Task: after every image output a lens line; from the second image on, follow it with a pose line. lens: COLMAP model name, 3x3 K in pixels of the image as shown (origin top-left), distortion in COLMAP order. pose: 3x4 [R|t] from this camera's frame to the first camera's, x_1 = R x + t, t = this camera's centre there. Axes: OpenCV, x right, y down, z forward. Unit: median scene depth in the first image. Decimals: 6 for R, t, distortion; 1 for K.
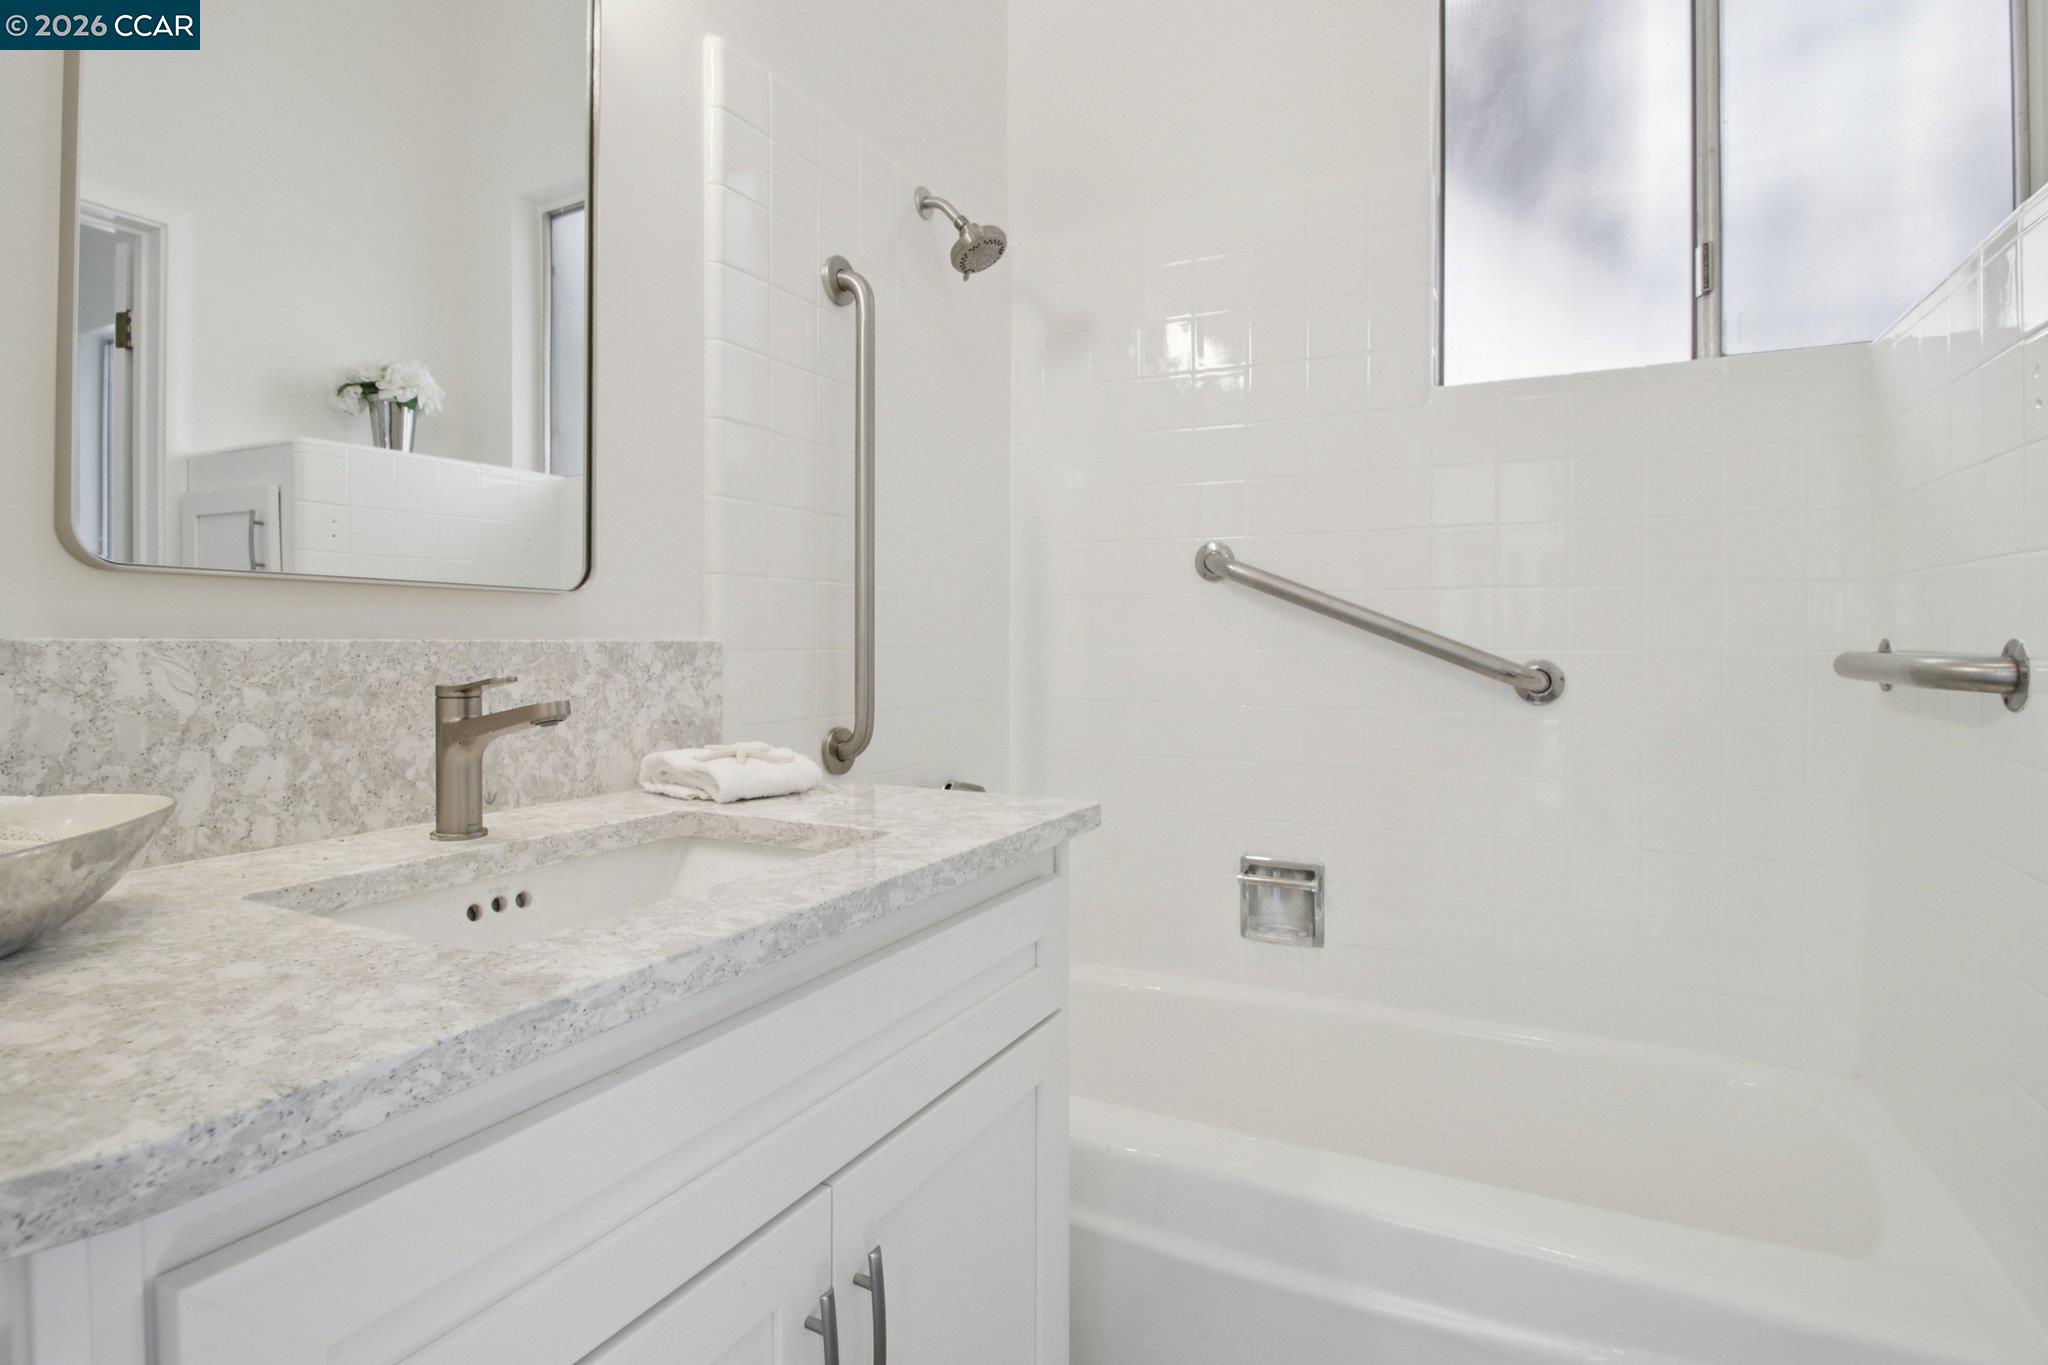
lens RADIAL K [[1036.6, 0, 1014.9], [0, 1036.6, 648.1], [0, 0, 1]] dist [-0.013678, -0.002326]
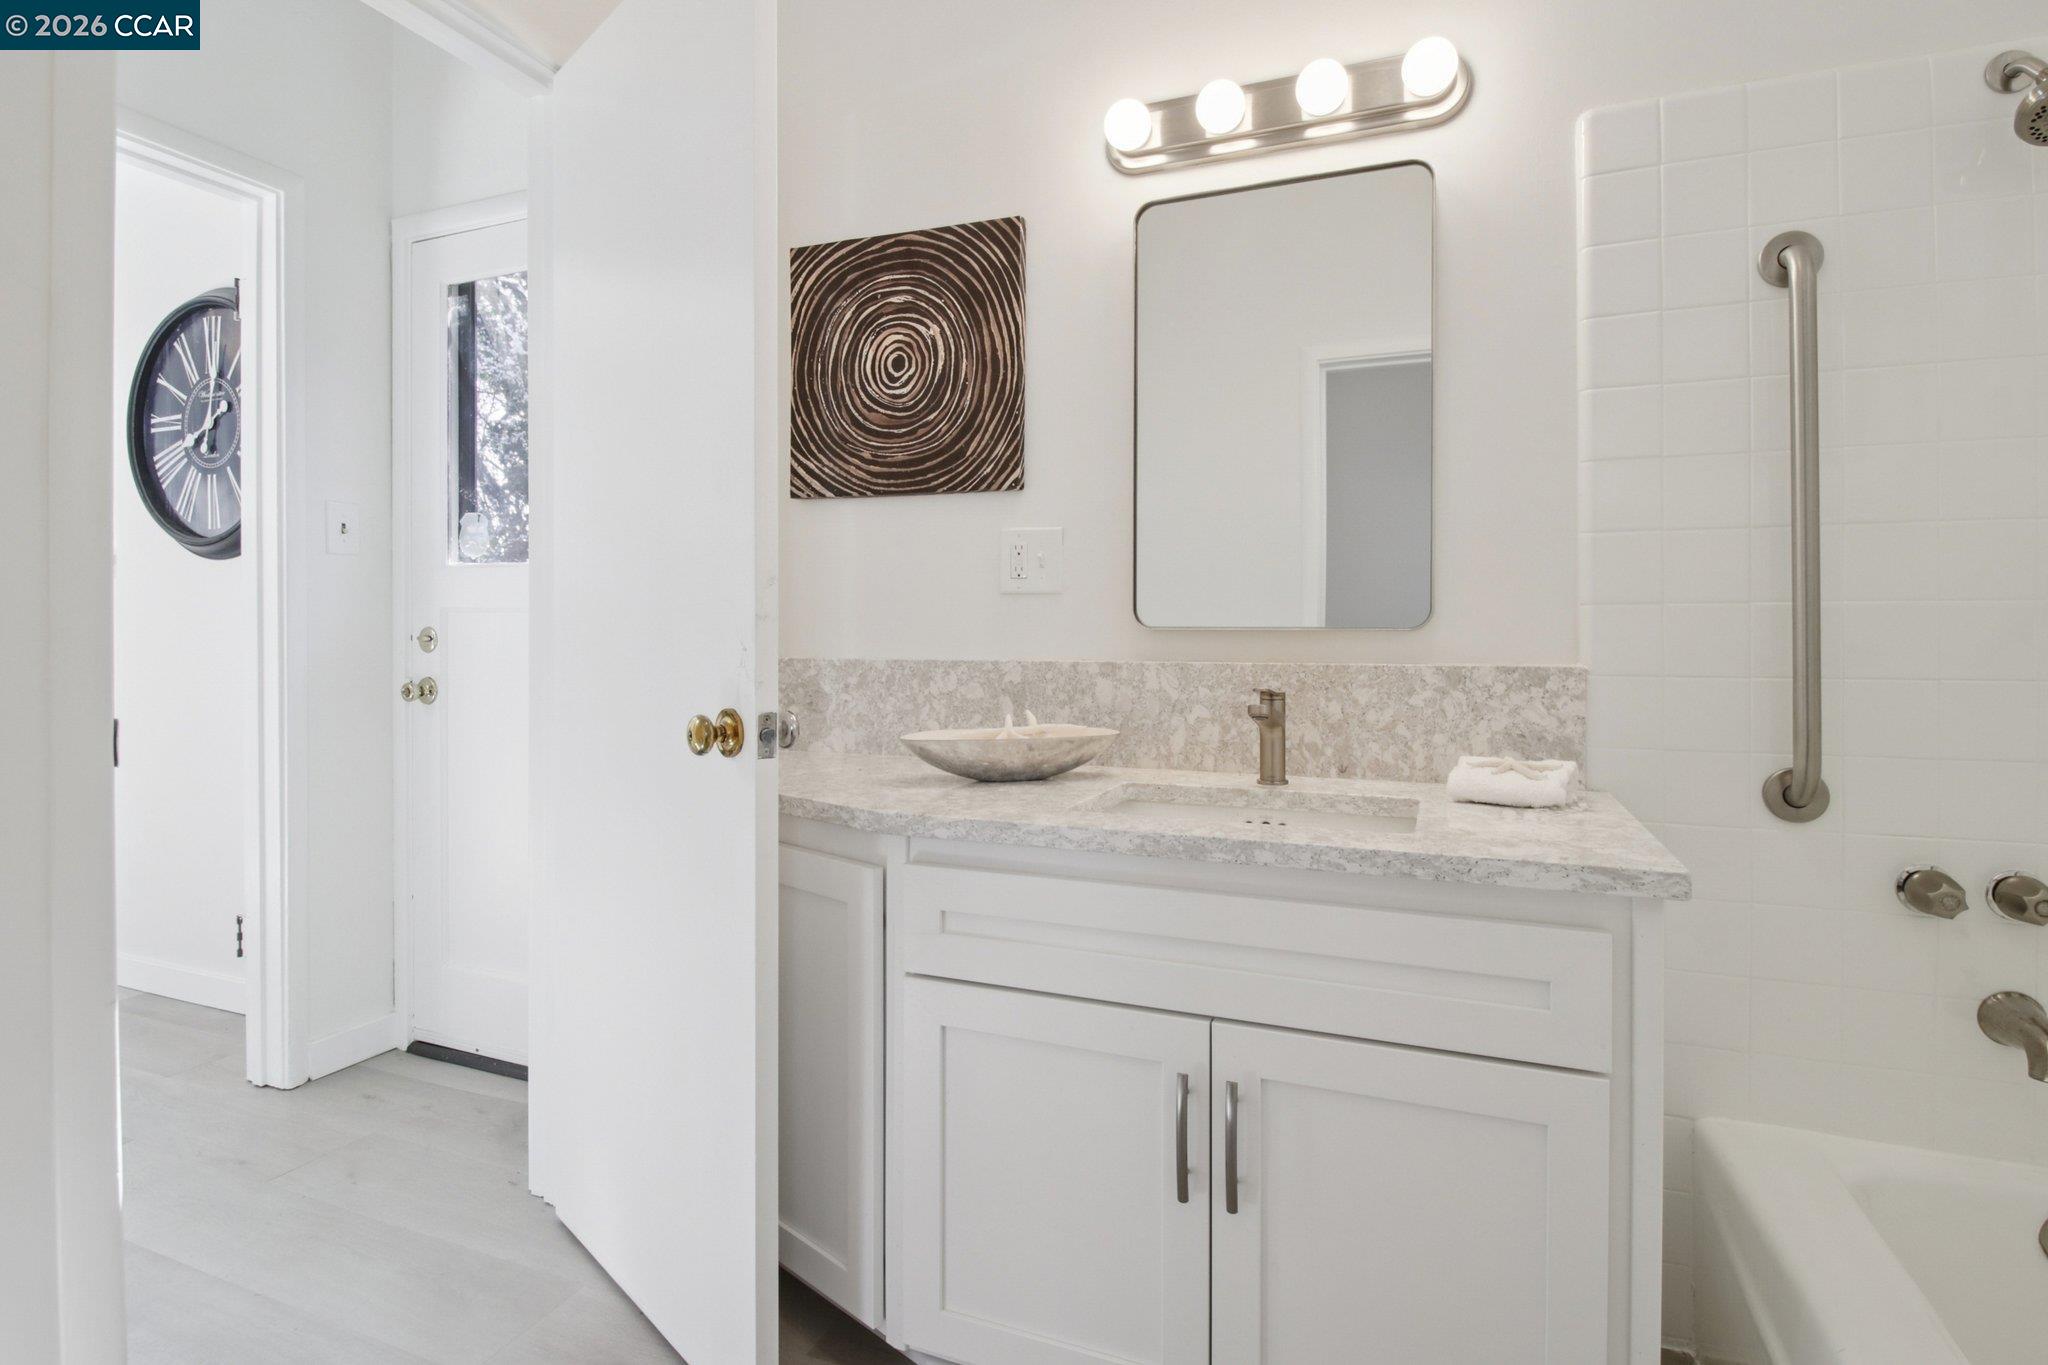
lens RADIAL K [[1036.6, 0, 1014.9], [0, 1036.6, 648.1], [0, 0, 1]] dist [-0.013678, -0.002326]
pose [[0.059699, 0.011712, -0.998148, 1.036159], [-0.005753, 0.999919, 0.011389, -0.048389], [0.998200, 0.005062, 0.059761, 0.460572]]
